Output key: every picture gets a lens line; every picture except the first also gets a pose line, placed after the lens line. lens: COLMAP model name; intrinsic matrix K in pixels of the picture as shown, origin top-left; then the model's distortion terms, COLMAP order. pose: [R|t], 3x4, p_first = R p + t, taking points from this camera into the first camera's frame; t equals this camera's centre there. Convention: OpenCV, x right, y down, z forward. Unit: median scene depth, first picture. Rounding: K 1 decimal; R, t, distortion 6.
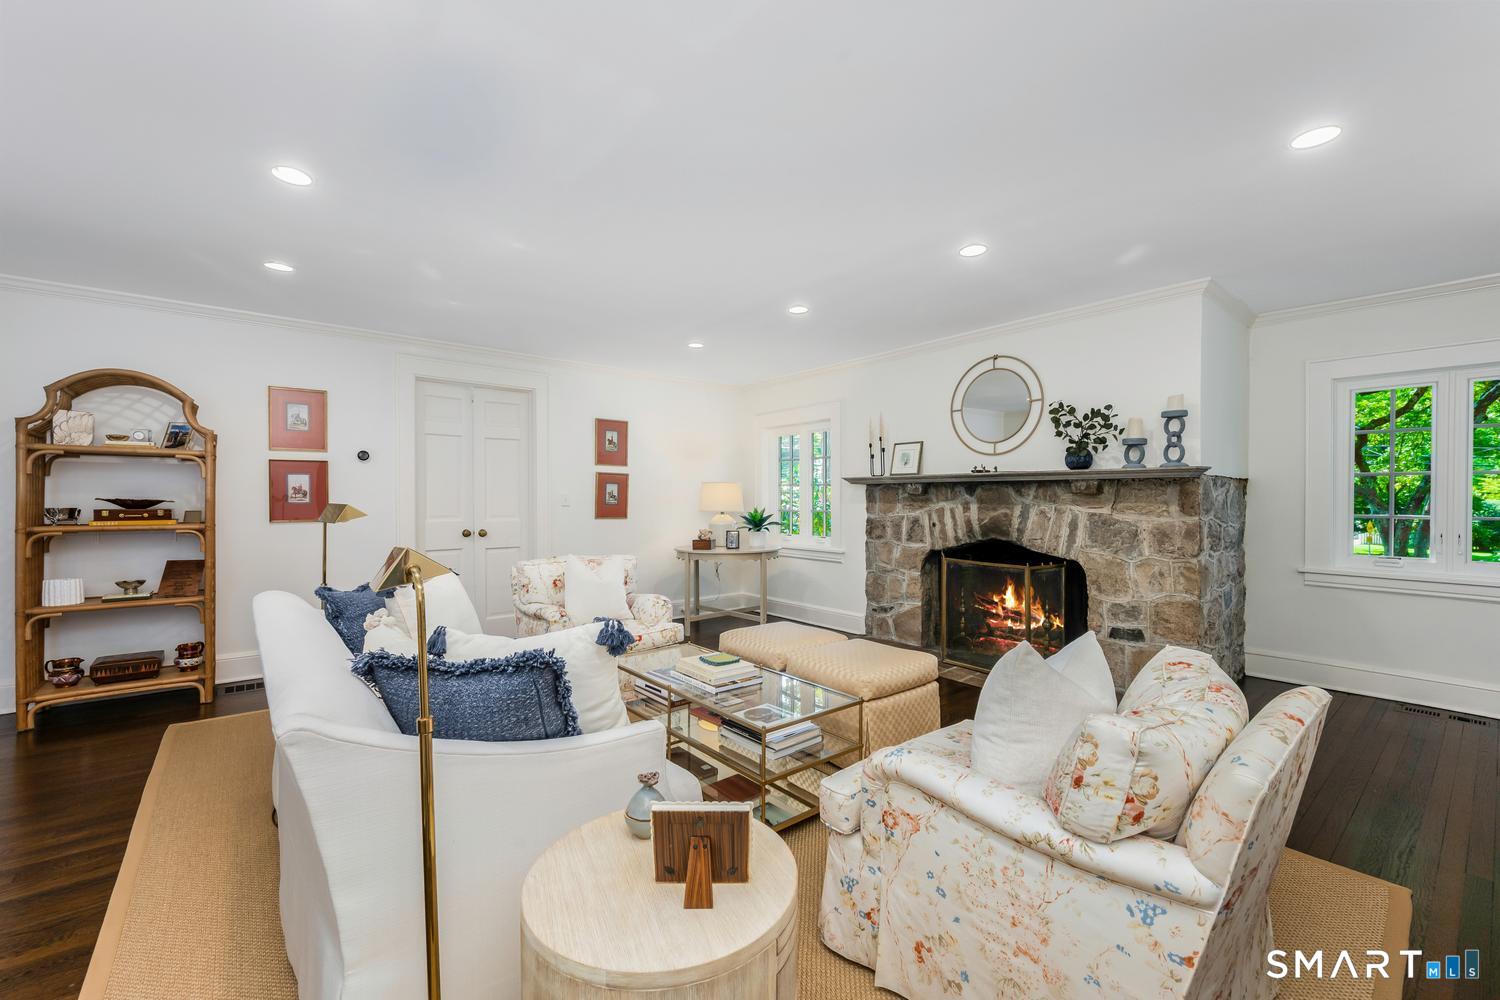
lens RADIAL K [[650.4, 0, 749.0], [0, 650.4, 501.2], [0, 0, 1]] dist [-0.002953, -0.000130]
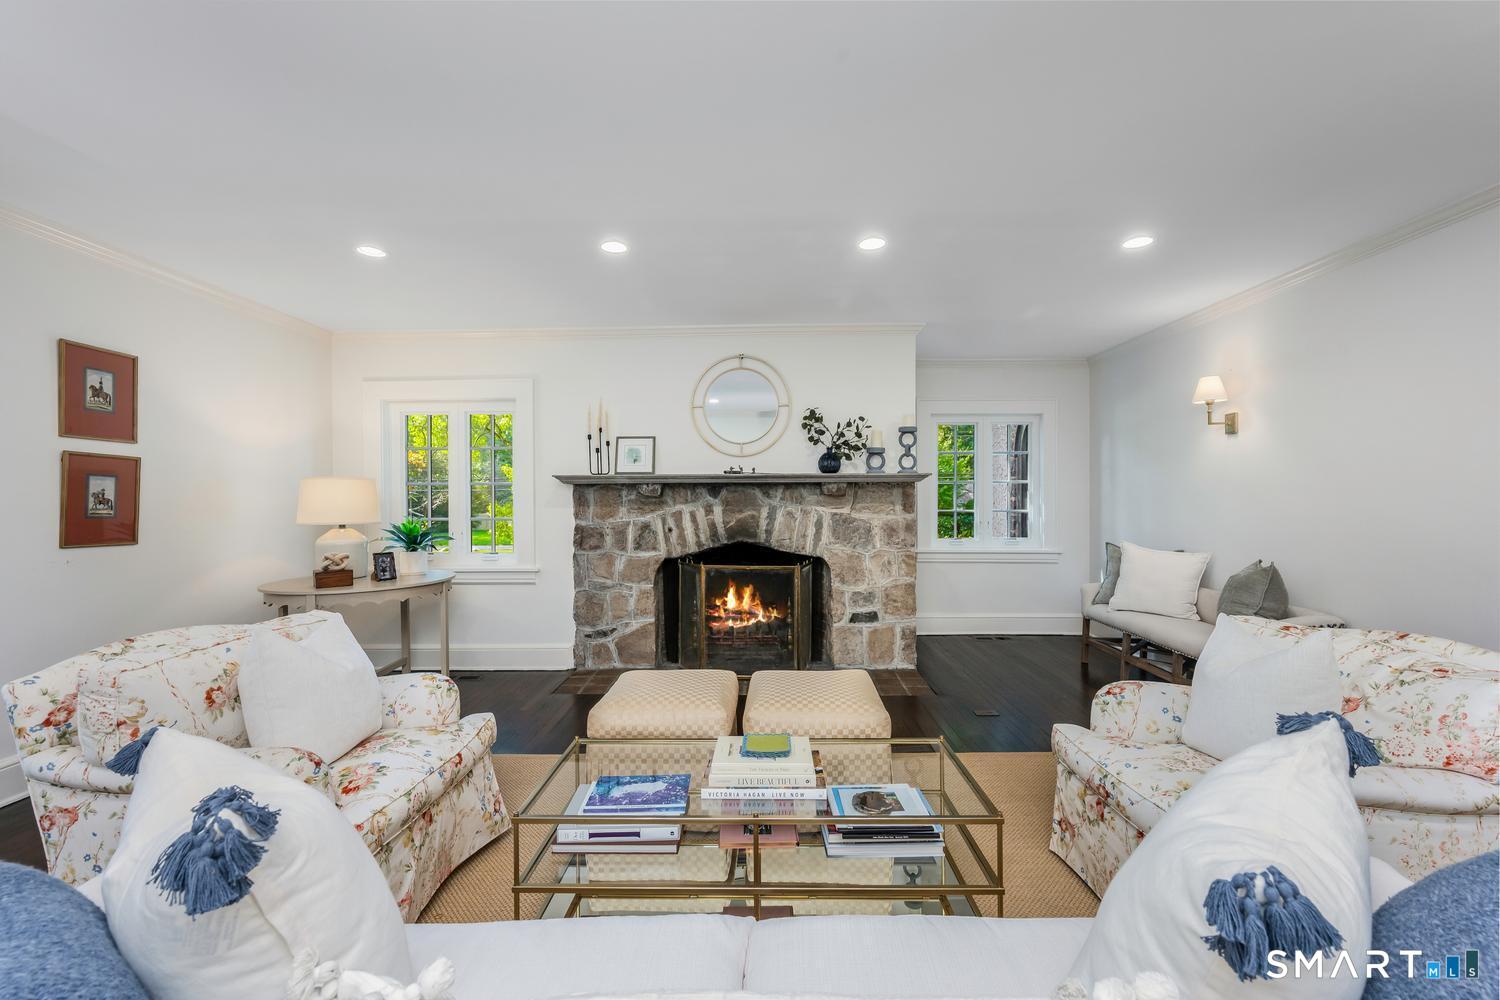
lens RADIAL K [[630.7, 0, 747.3], [0, 630.7, 502.3], [0, 0, 1]] dist [0.002651, -0.000280]
pose [[0.622575, -0.009005, 0.782508, -0.346575], [0.010328, 0.999941, 0.003290, -0.004146], [-0.782492, 0.006034, 0.622632, 0.380832]]
